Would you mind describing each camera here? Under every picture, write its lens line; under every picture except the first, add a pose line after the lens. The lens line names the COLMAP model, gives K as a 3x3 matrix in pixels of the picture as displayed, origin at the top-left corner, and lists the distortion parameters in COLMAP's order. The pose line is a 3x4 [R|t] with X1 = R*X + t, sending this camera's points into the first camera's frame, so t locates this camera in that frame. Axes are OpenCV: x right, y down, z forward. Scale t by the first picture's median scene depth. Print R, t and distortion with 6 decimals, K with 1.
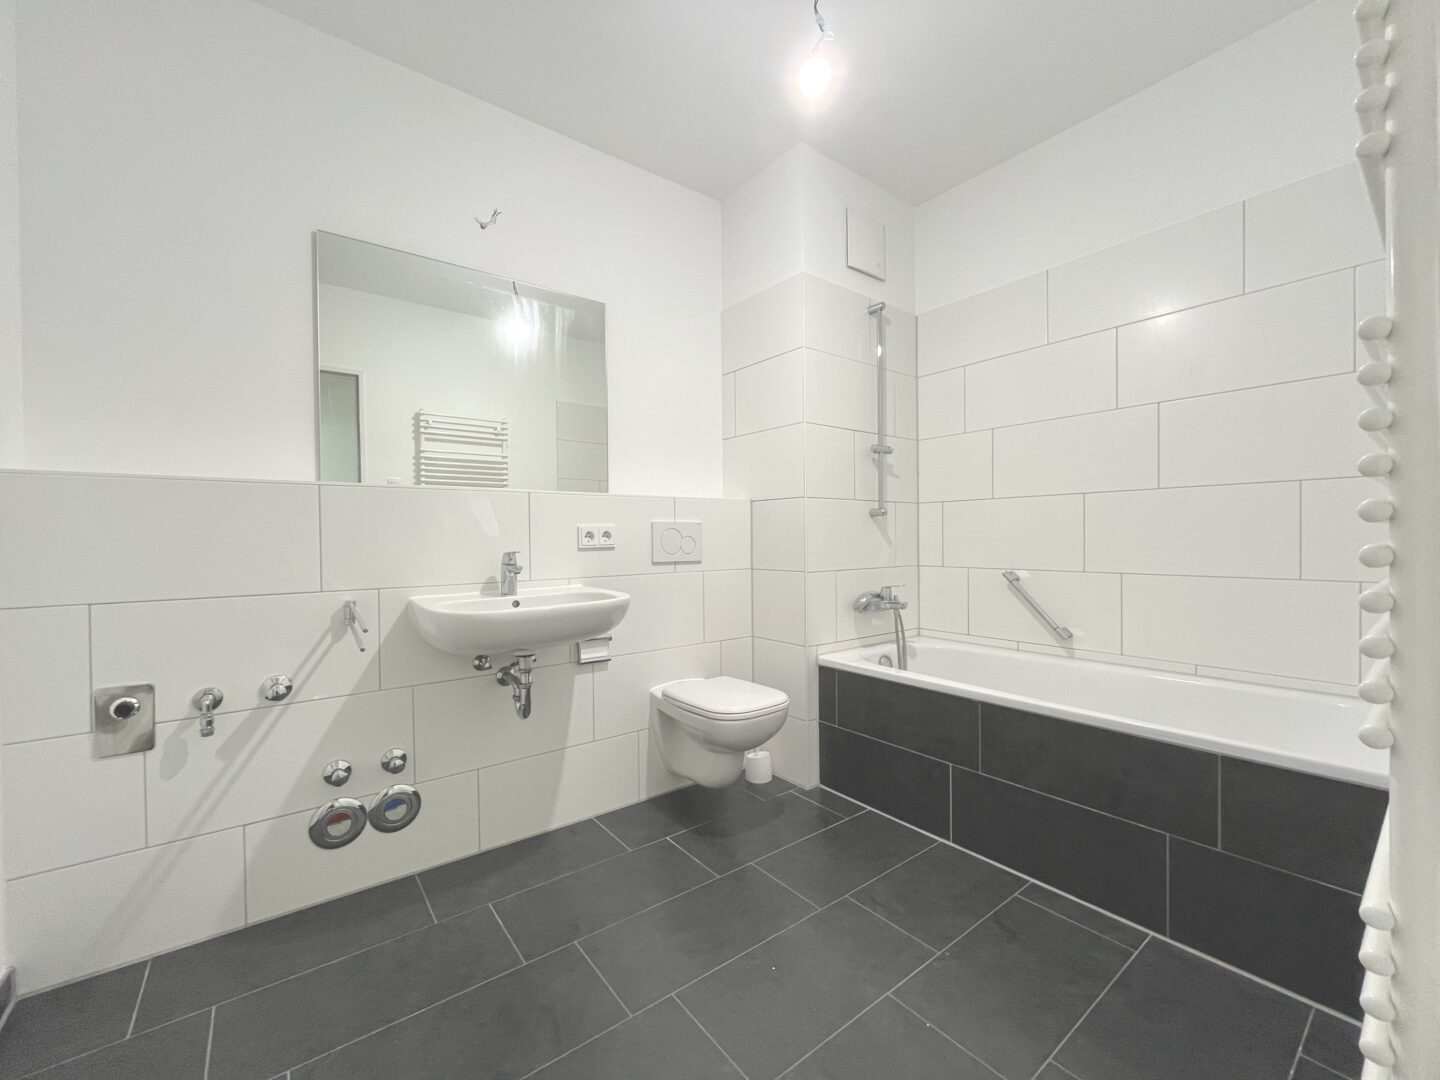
lens RADIAL K [[582.8, 0, 723.5], [0, 582.8, 537.0], [0, 0, 1]] dist [0.004303, -0.000777]
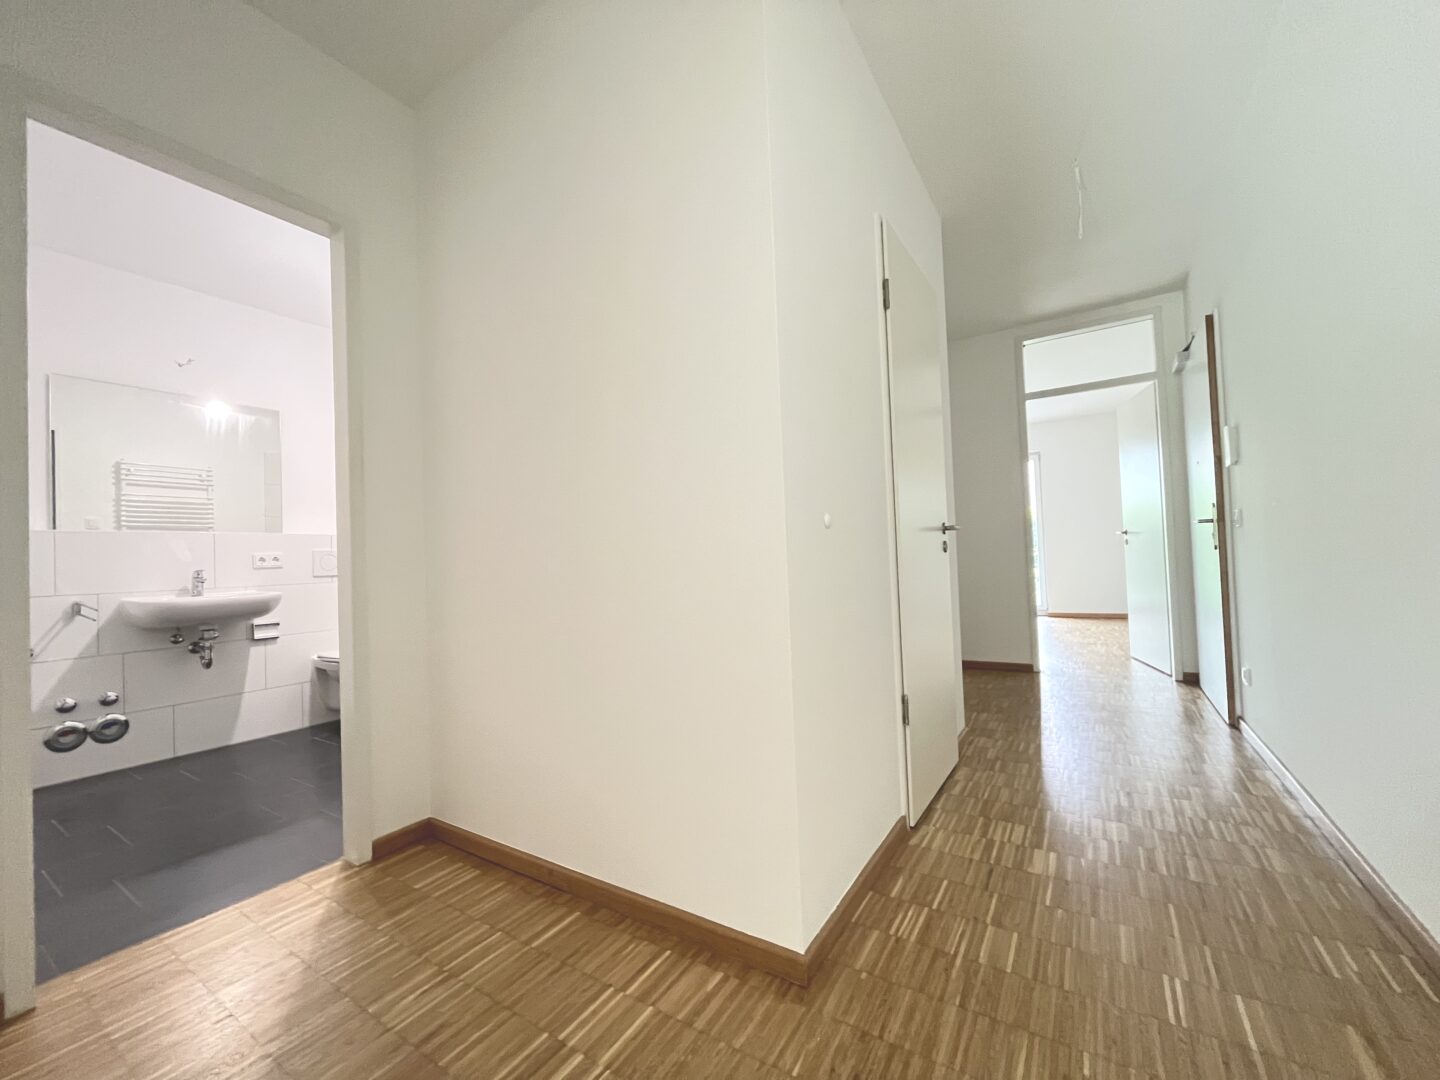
lens RADIAL K [[582.8, 0, 711.9], [0, 582.8, 541.0], [0, 0, 1]] dist [0.004303, -0.000777]
pose [[0.949142, -0.025762, 0.313793, 0.487559], [0.042694, 0.997972, -0.047206, 0.081738], [-0.311941, 0.058203, 0.948317, -1.007943]]
